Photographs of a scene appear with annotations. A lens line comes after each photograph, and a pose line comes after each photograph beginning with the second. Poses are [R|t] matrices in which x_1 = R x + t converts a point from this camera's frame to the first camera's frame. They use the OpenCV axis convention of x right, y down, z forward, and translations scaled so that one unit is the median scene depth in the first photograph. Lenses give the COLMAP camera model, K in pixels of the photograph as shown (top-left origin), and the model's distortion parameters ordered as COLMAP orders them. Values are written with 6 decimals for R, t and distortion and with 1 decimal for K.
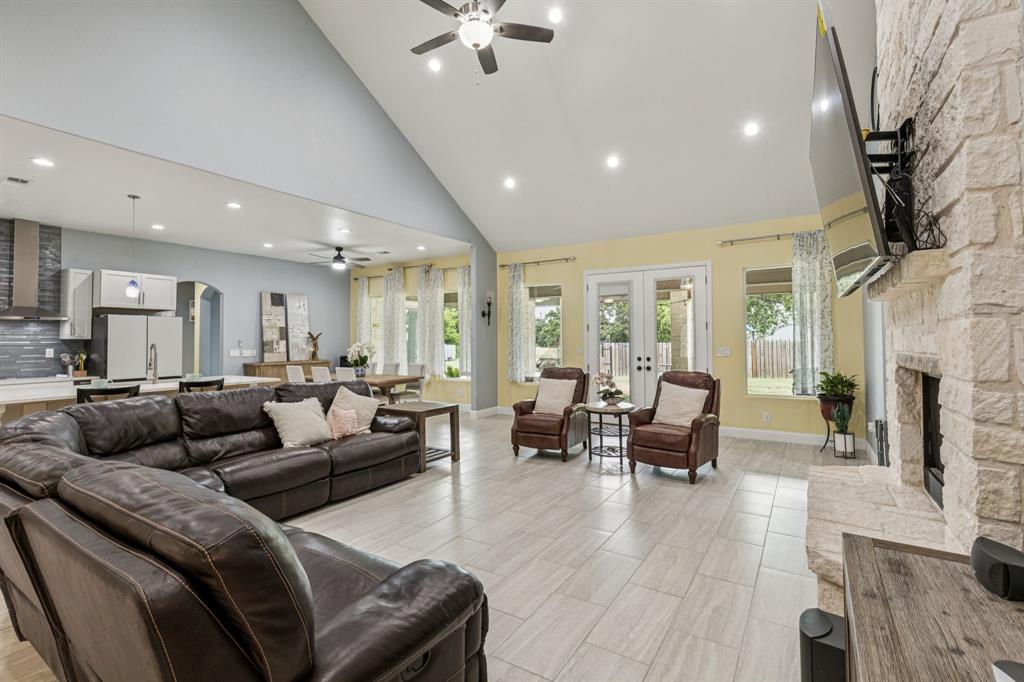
lens RADIAL K [[469.3, 0, 510.6], [0, 469.3, 332.9], [0, 0, 1]] dist [0.015461, -0.000026]
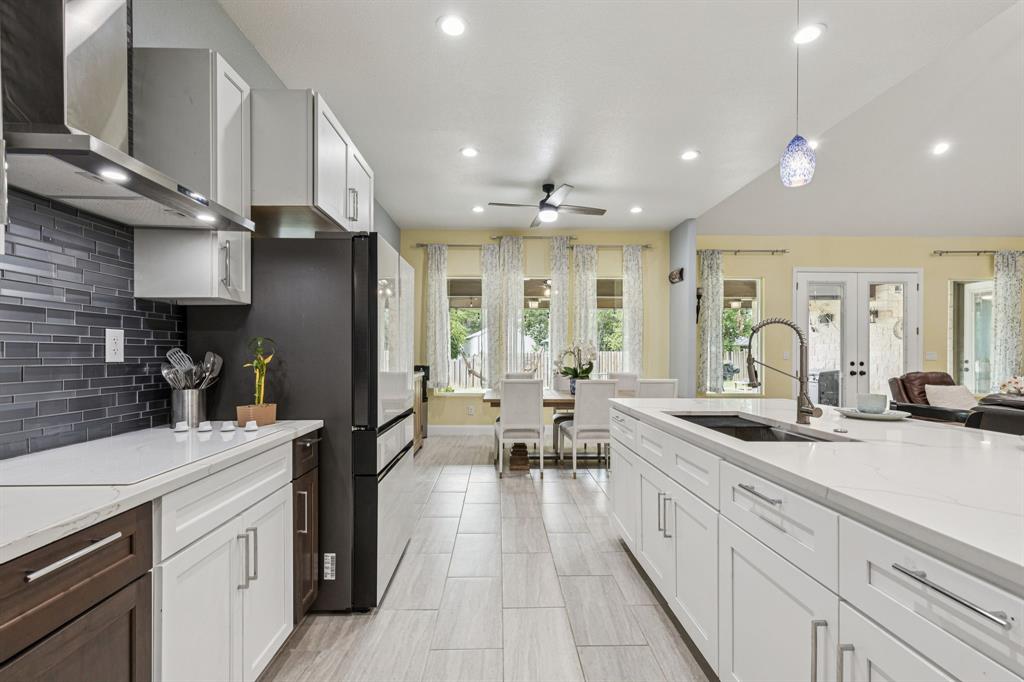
lens RADIAL K [[469.3, 0, 512.7], [0, 469.3, 351.3], [0, 0, 1]] dist [0.015461, -0.000026]
pose [[0.822599, 0.009439, 0.568543, -0.849528], [-0.011502, 0.999934, 0.000042, 0.038154], [-0.568505, -0.006574, 0.822653, 0.597325]]
